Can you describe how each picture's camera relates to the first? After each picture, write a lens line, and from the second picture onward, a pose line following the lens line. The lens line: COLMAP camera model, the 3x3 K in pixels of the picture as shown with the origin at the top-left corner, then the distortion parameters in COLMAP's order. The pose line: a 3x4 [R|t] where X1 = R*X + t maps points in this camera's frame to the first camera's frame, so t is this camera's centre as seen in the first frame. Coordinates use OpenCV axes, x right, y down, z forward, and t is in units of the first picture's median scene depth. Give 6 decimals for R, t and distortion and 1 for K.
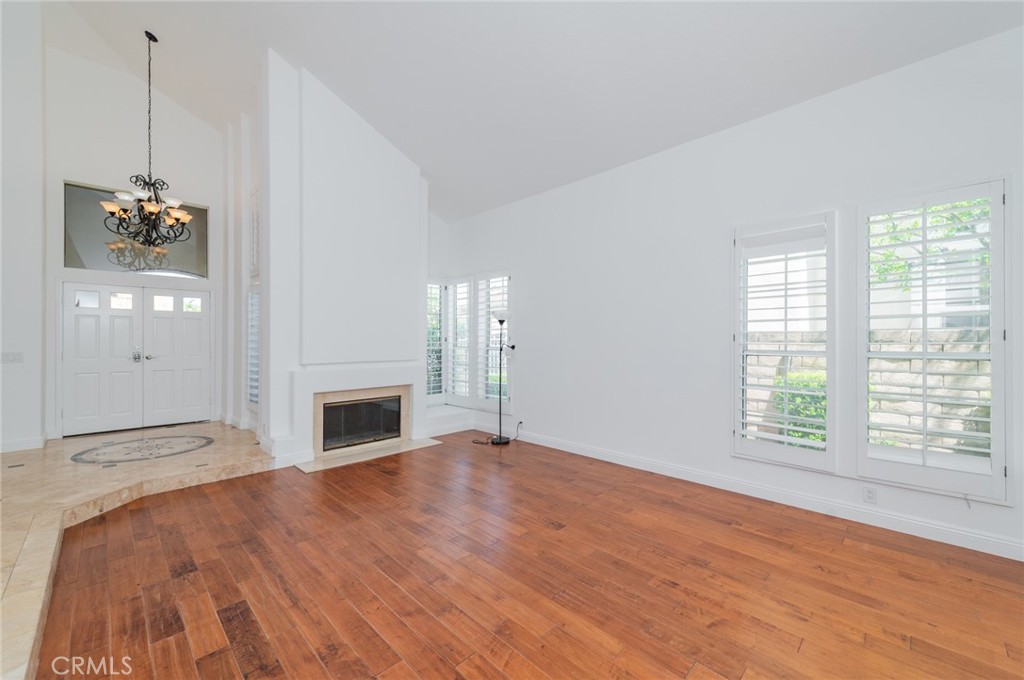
lens RADIAL K [[398.9, 0, 512.0], [0, 398.9, 340.0], [0, 0, 1]] dist [0.001368, 0.000284]
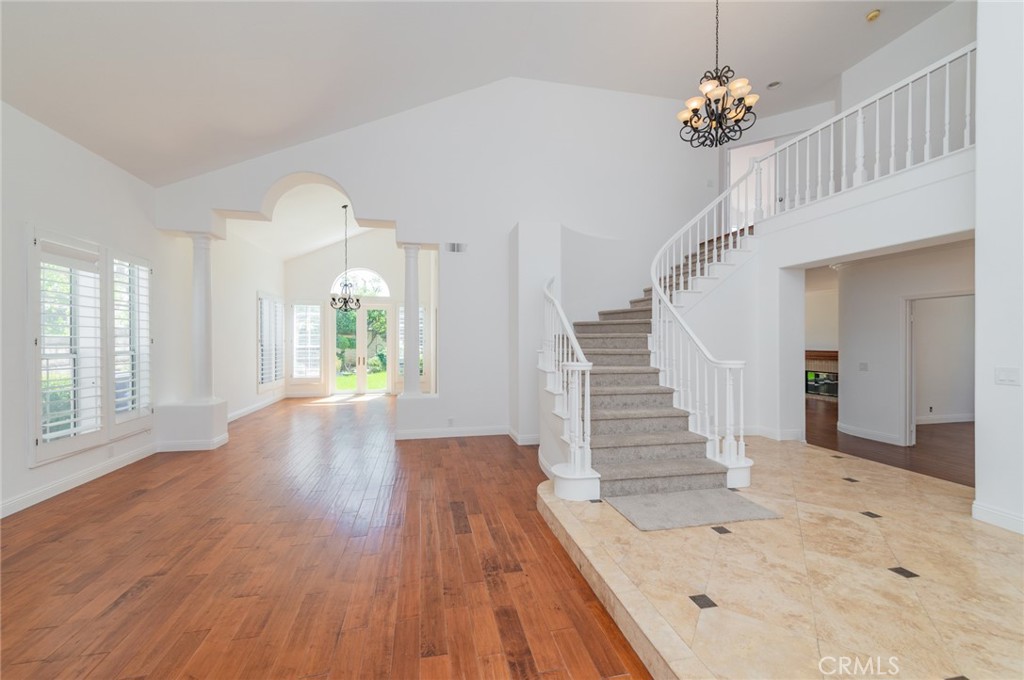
lens RADIAL K [[401.3, 0, 508.8], [0, 401.3, 338.2], [0, 0, 1]] dist [0.015143, -0.000014]
pose [[-0.837574, 0.001935, 0.546321, -1.251137], [-0.004392, 0.999938, -0.010275, -0.013165], [-0.546307, -0.011006, -0.837513, 1.635708]]
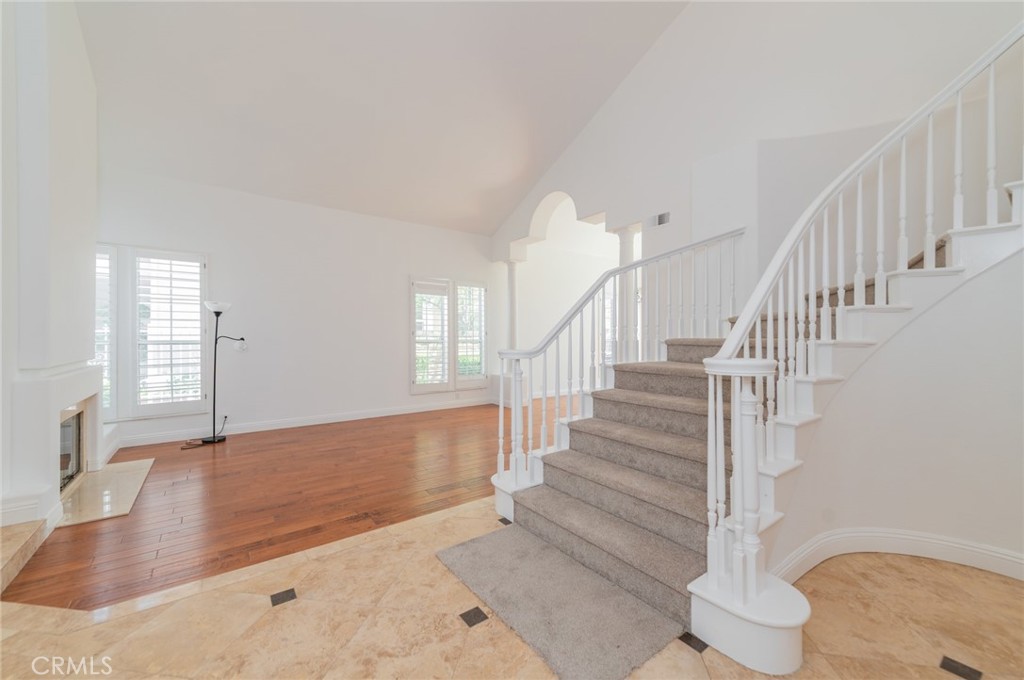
lens RADIAL K [[401.3, 0, 508.8], [0, 401.3, 338.2], [0, 0, 1]] dist [0.015143, -0.000014]
pose [[0.156248, -0.000442, 0.987718, -1.764546], [-0.004587, 0.999989, 0.001173, 0.019553], [-0.987707, -0.004714, 0.156244, 0.322445]]
